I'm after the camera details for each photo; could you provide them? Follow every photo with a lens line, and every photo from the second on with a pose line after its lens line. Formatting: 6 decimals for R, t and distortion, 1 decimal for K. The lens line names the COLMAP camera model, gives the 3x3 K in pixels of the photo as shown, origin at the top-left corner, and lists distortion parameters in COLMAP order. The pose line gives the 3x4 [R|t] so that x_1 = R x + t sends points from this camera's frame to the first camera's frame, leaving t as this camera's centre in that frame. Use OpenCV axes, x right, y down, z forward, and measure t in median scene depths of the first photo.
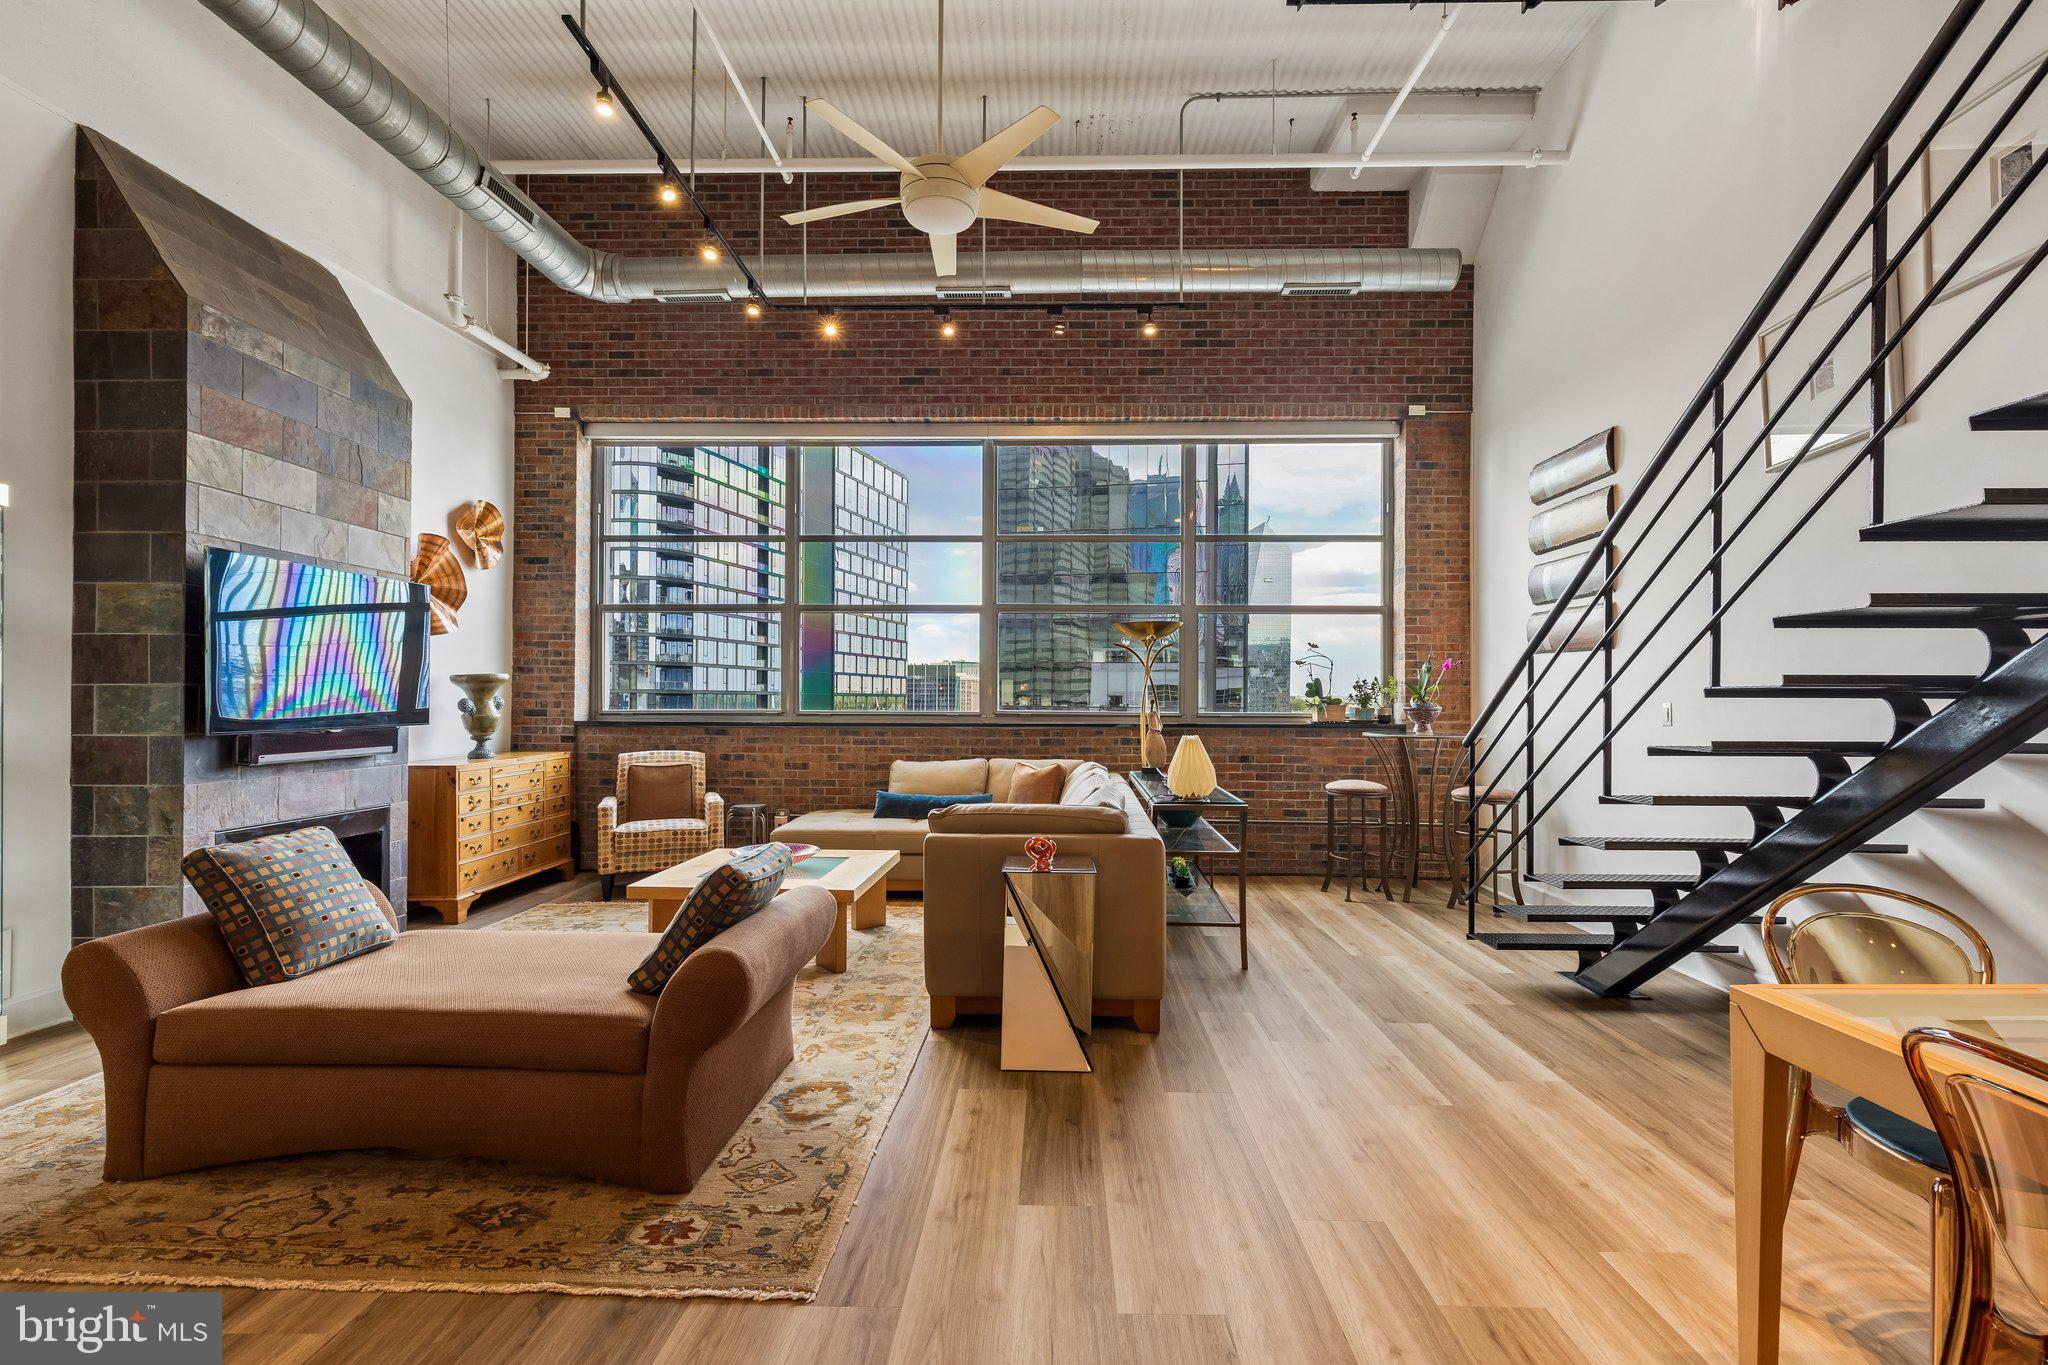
lens RADIAL K [[931.2, 0, 1030.3], [0, 931.2, 692.4], [0, 0, 1]] dist [0.011459, -0.001958]
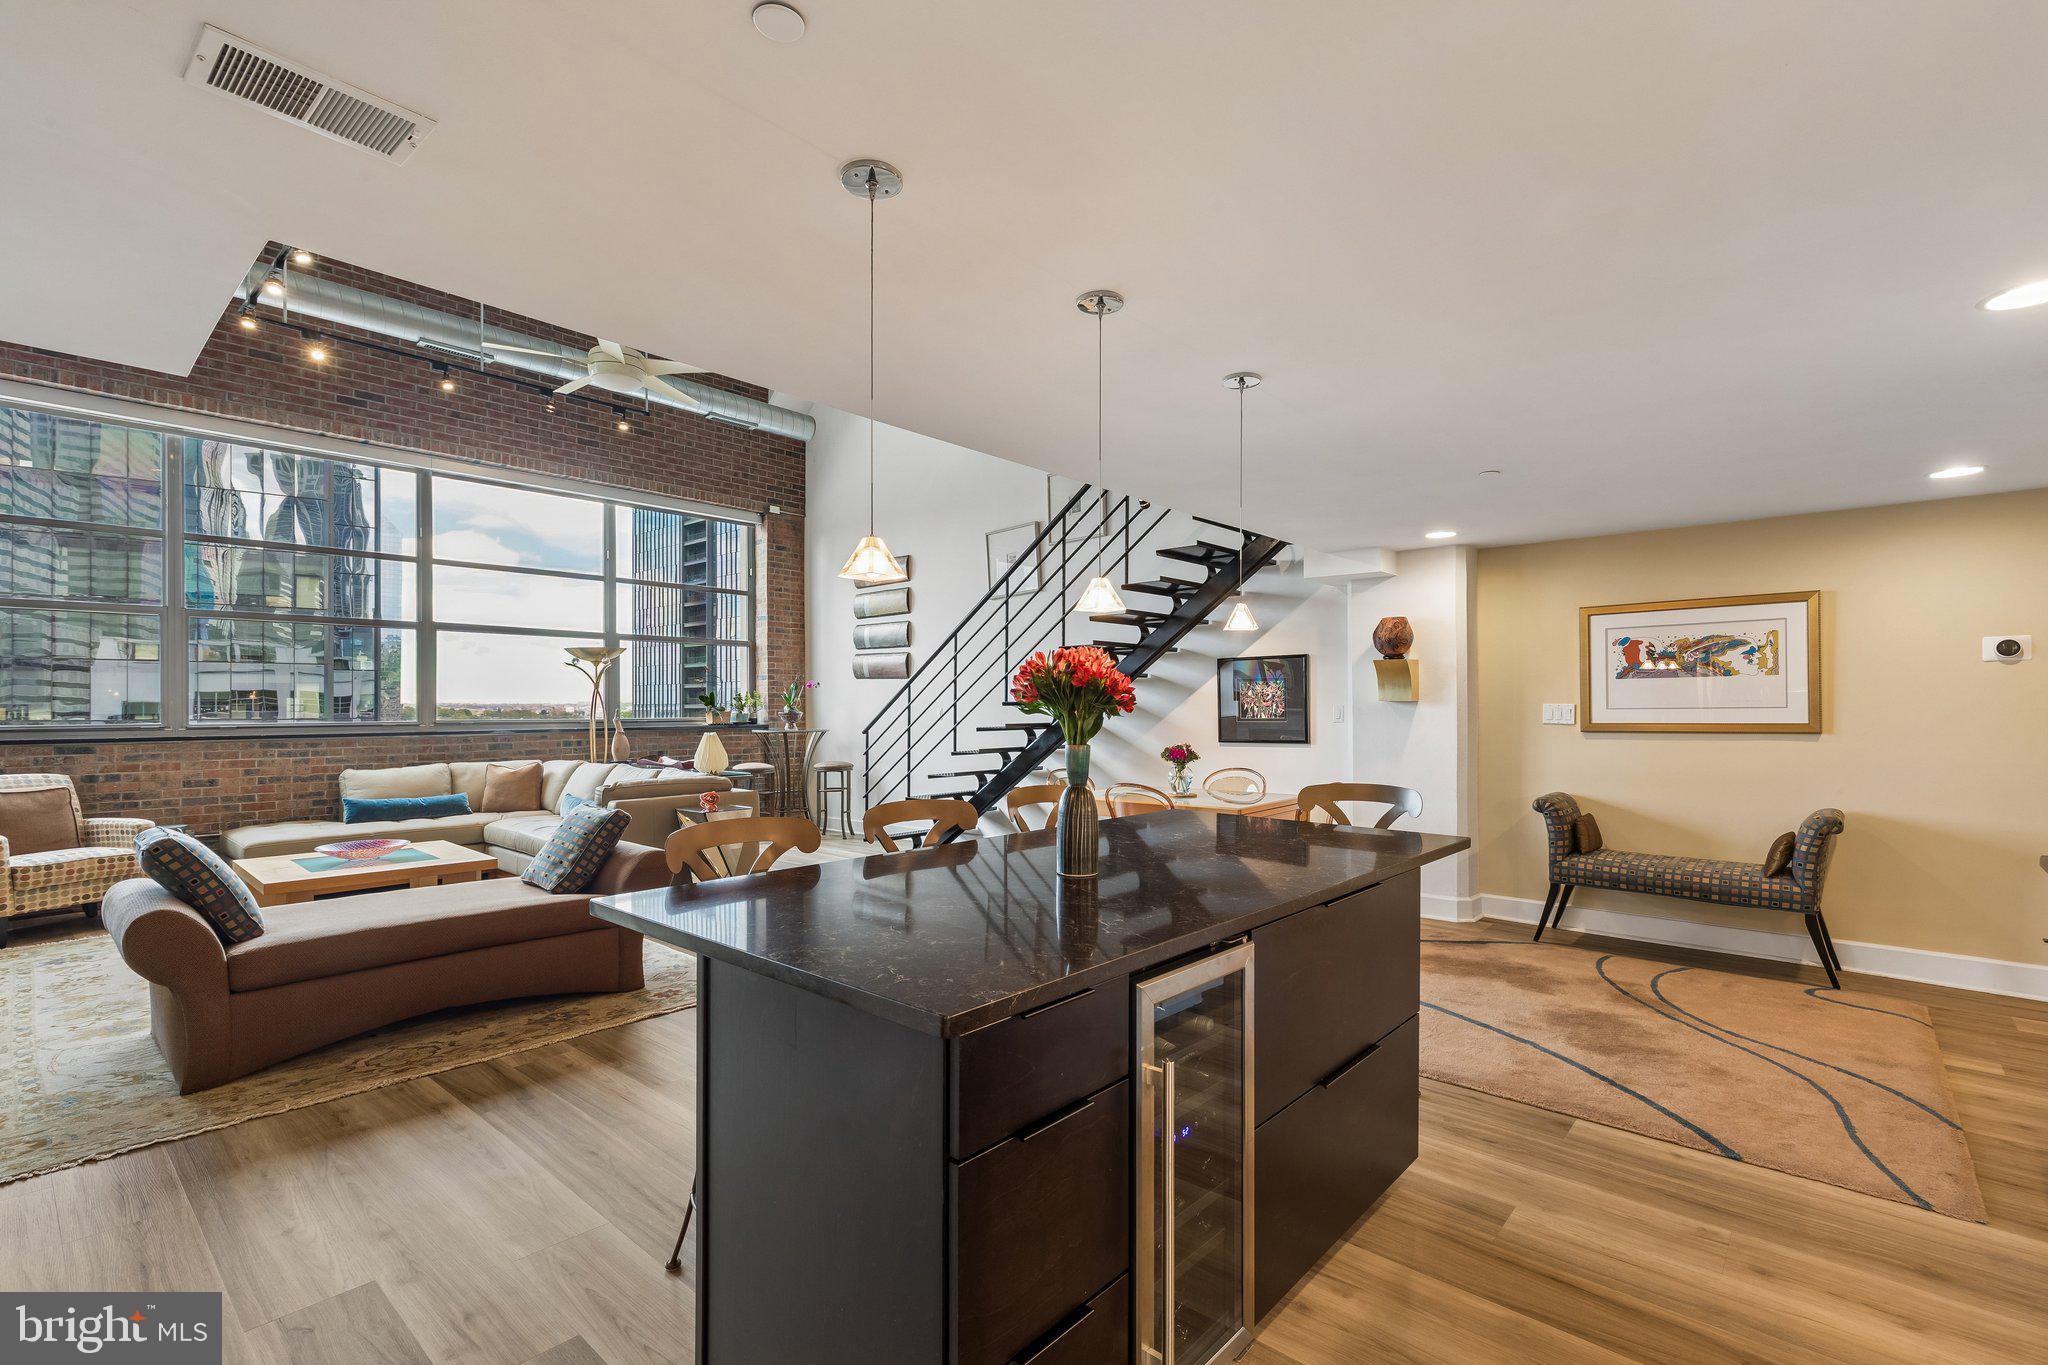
lens RADIAL K [[931.2, 0, 1039.0], [0, 931.2, 702.4], [0, 0, 1]] dist [0.011459, -0.001958]
pose [[0.637775, -0.002063, 0.770220, -0.454894], [-0.000052, 0.999996, 0.002722, -0.004216], [-0.770222, -0.001776, 0.637773, -0.255354]]
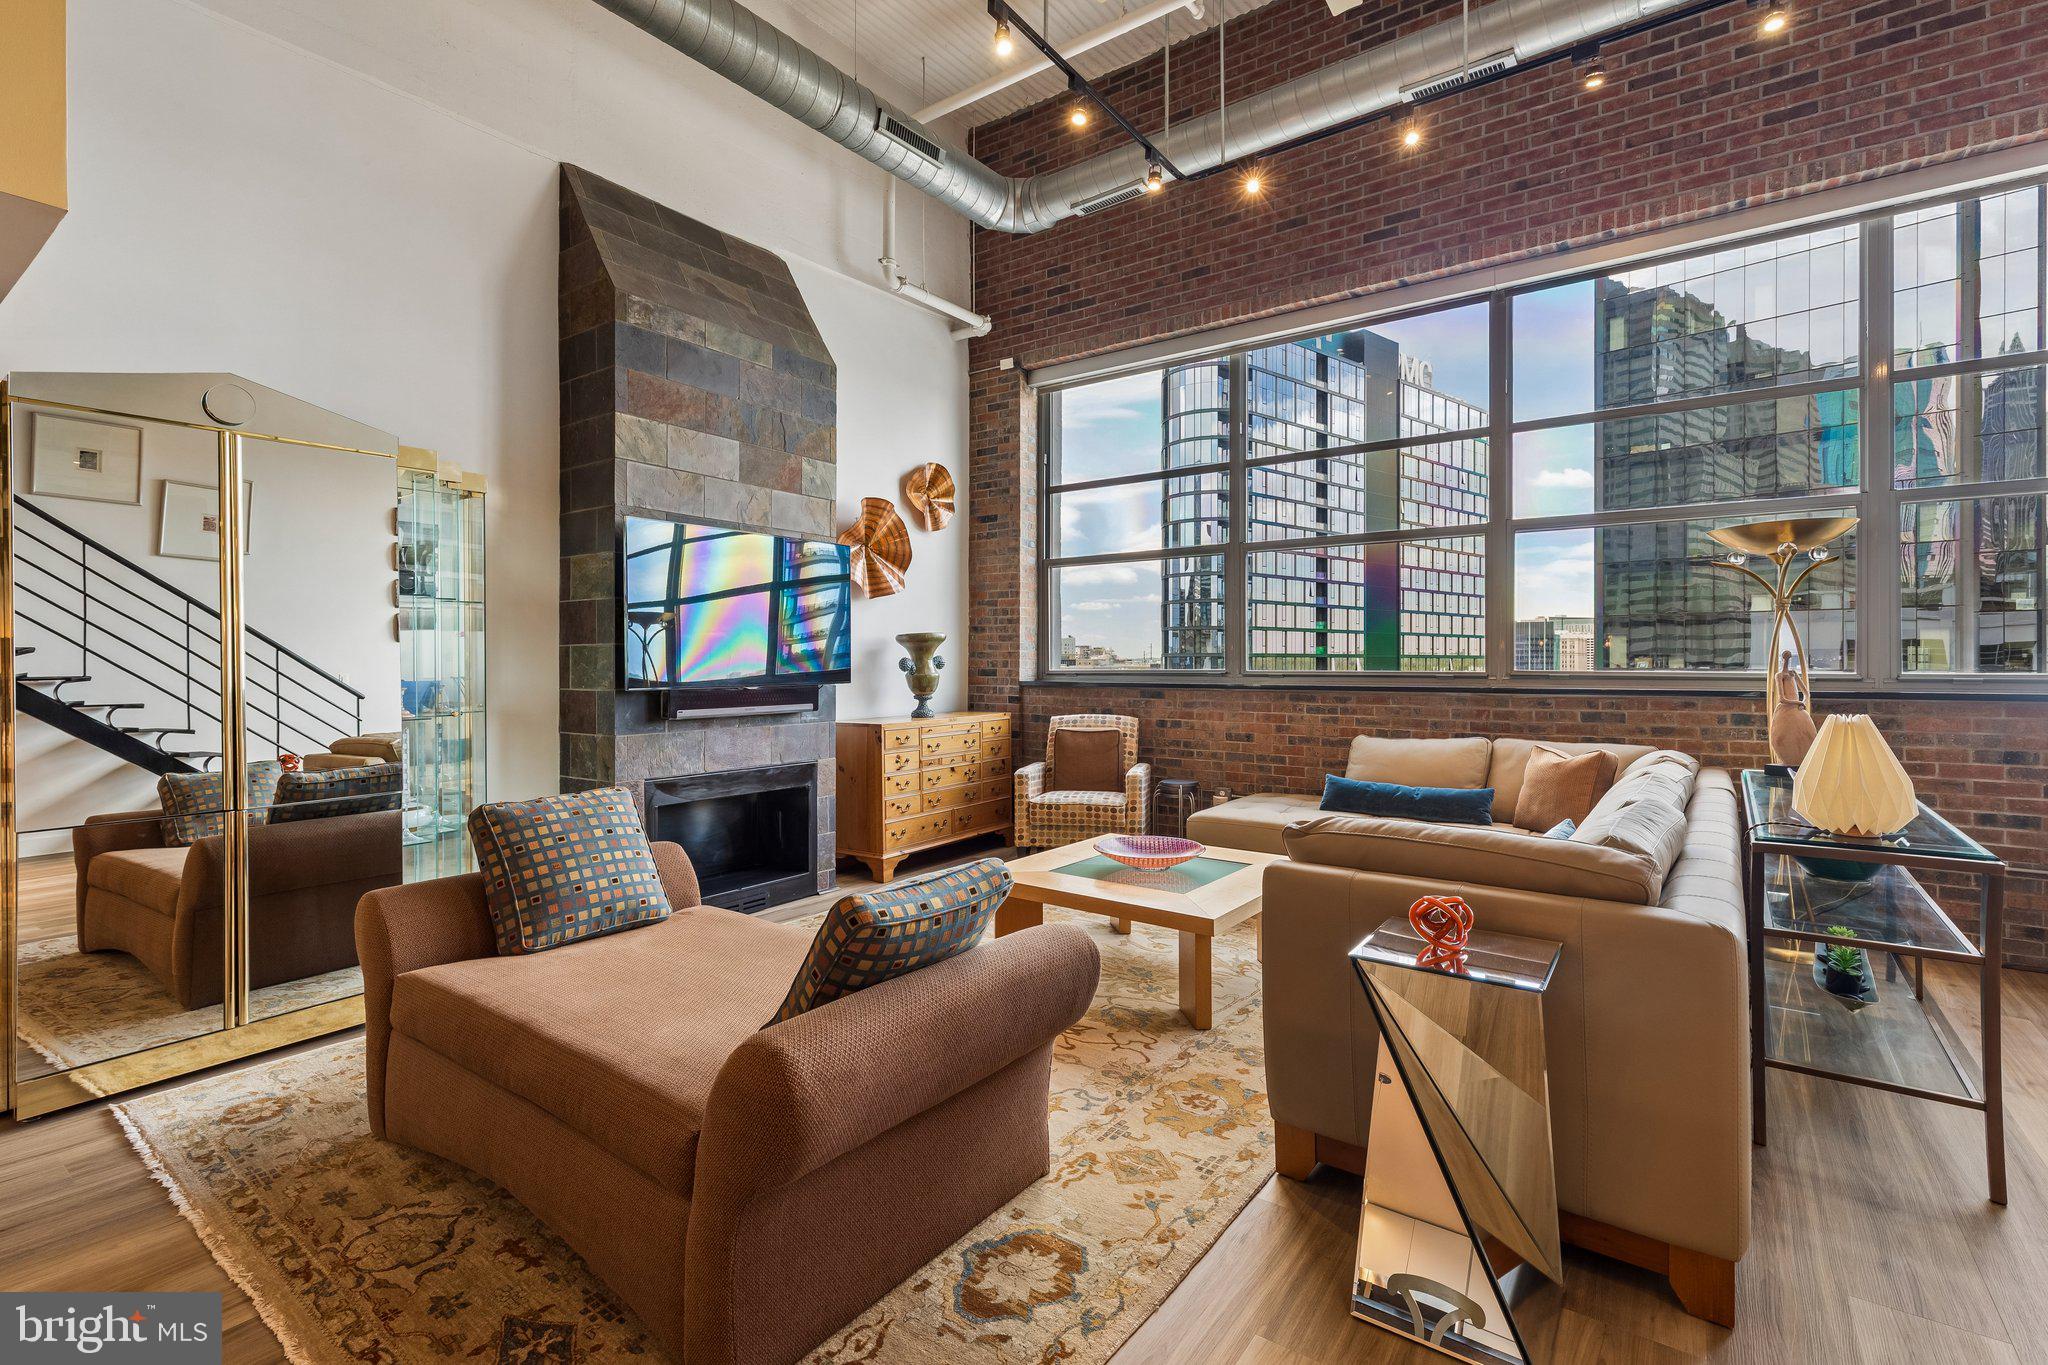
lens RADIAL K [[931.2, 0, 1021.9], [0, 931.2, 659.5], [0, 0, 1]] dist [0.011459, -0.001958]
pose [[0.826156, -0.007080, -0.563397, 0.059670], [0.009611, 0.999953, 0.001526, 0.007102], [0.563359, -0.006675, 0.826185, 0.212384]]
